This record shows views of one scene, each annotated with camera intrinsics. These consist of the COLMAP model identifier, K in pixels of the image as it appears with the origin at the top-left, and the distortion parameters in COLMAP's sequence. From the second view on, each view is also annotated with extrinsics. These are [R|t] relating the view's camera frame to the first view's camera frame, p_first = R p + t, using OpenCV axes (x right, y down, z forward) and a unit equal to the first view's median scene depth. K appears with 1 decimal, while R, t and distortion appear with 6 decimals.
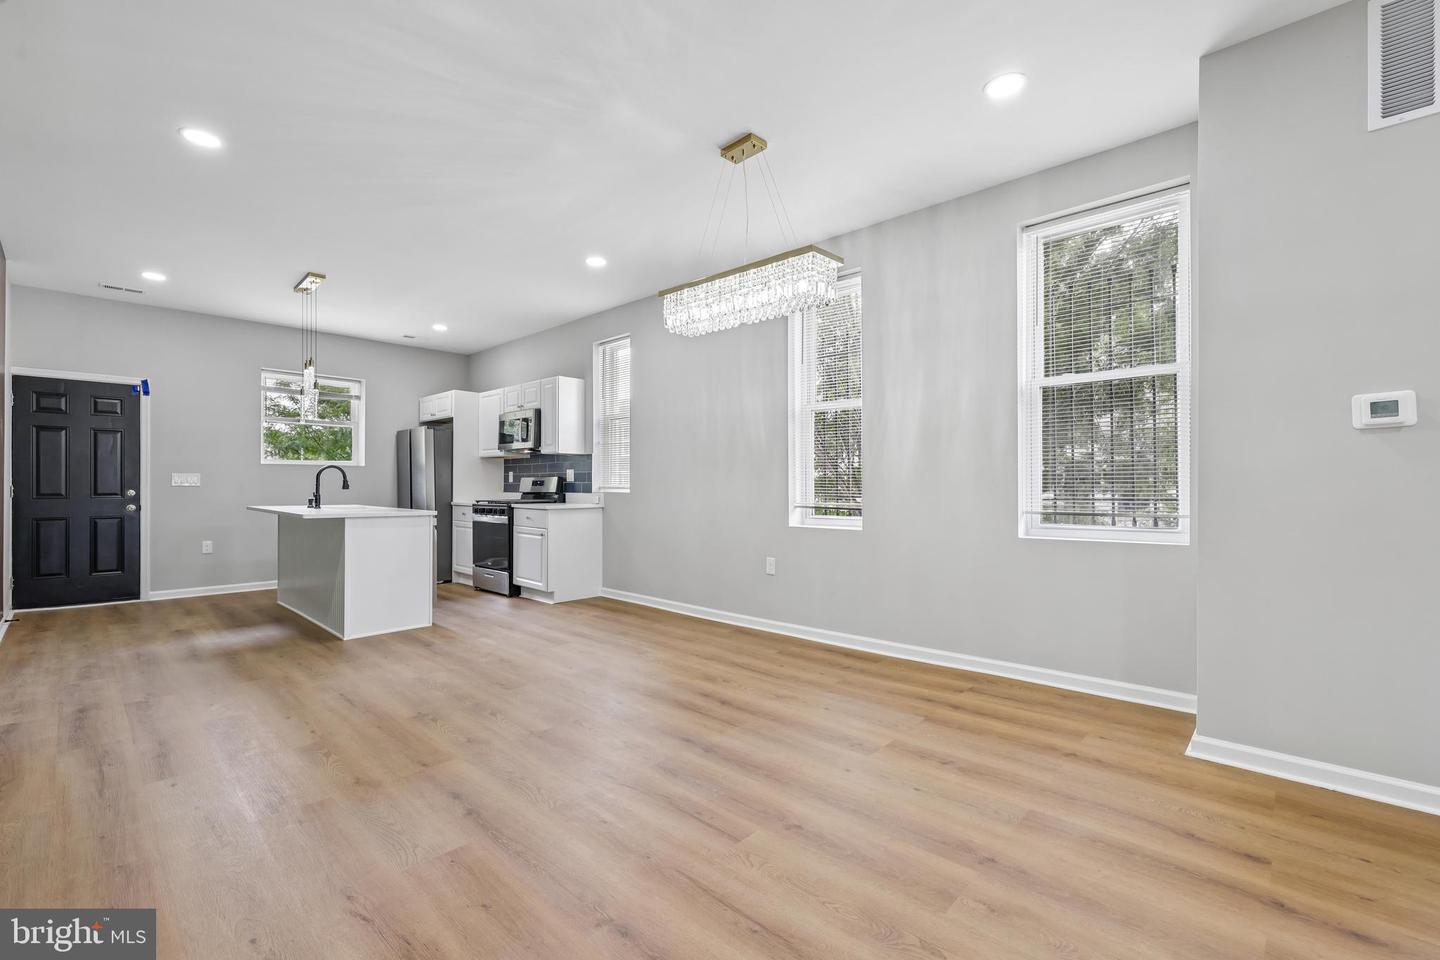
lens RADIAL K [[619.0, 0, 702.1], [0, 619.0, 486.2], [0, 0, 1]] dist [0.000731, 0.000701]
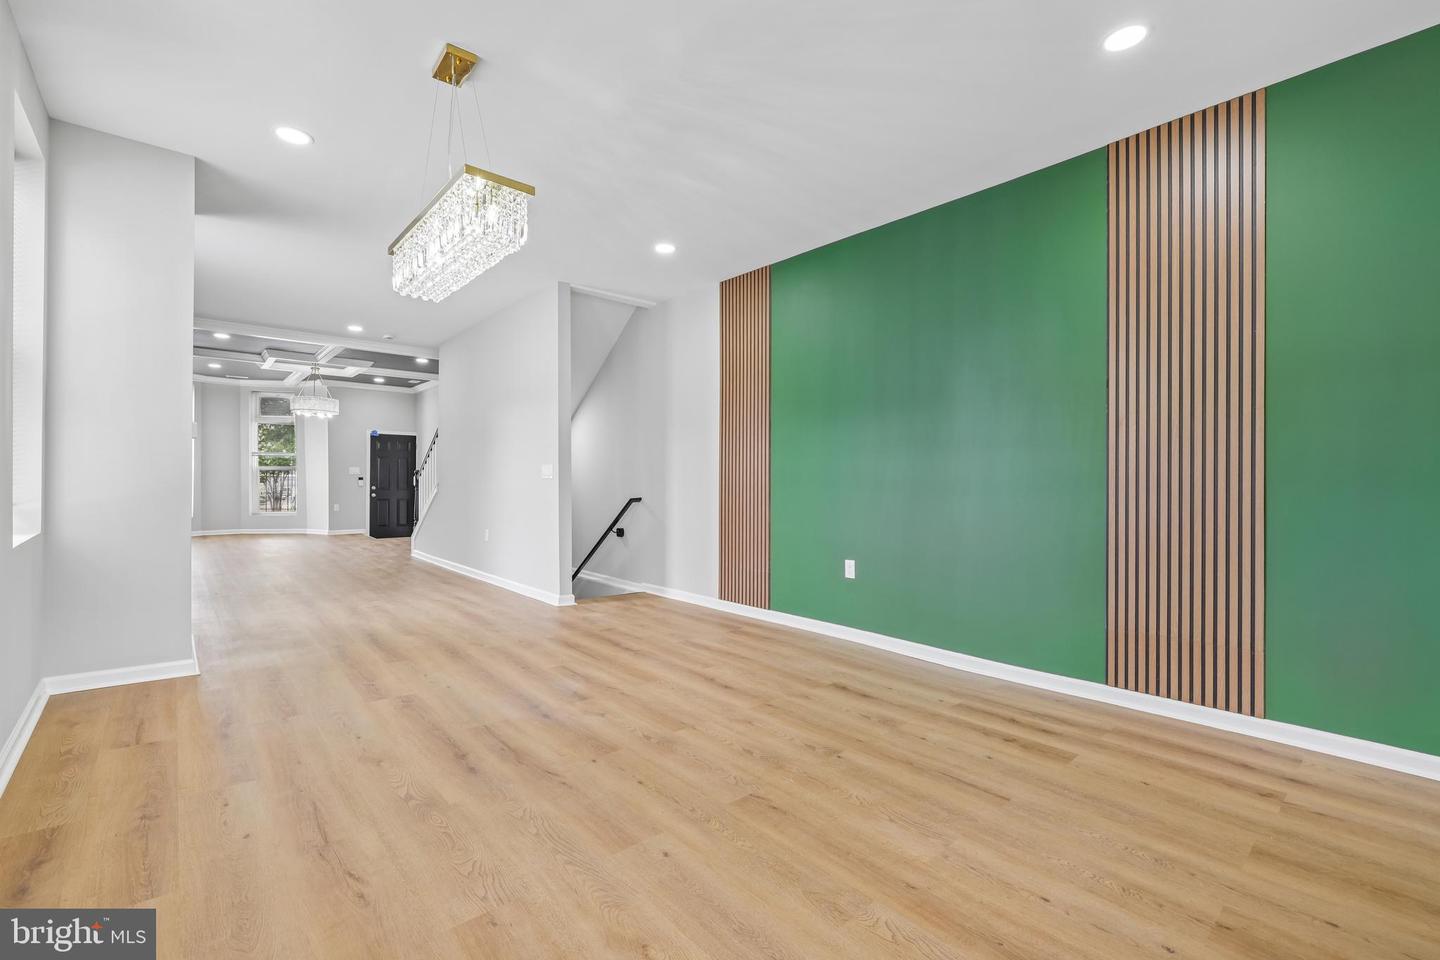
lens RADIAL K [[619.0, 0, 718.1], [0, 619.0, 479.5], [0, 0, 1]] dist [0.000731, 0.000701]
pose [[-0.997250, -0.007538, 0.073721, -0.322222], [-0.007228, 0.999964, 0.004470, -0.002180], [-0.073752, 0.003925, -0.997269, 1.658622]]
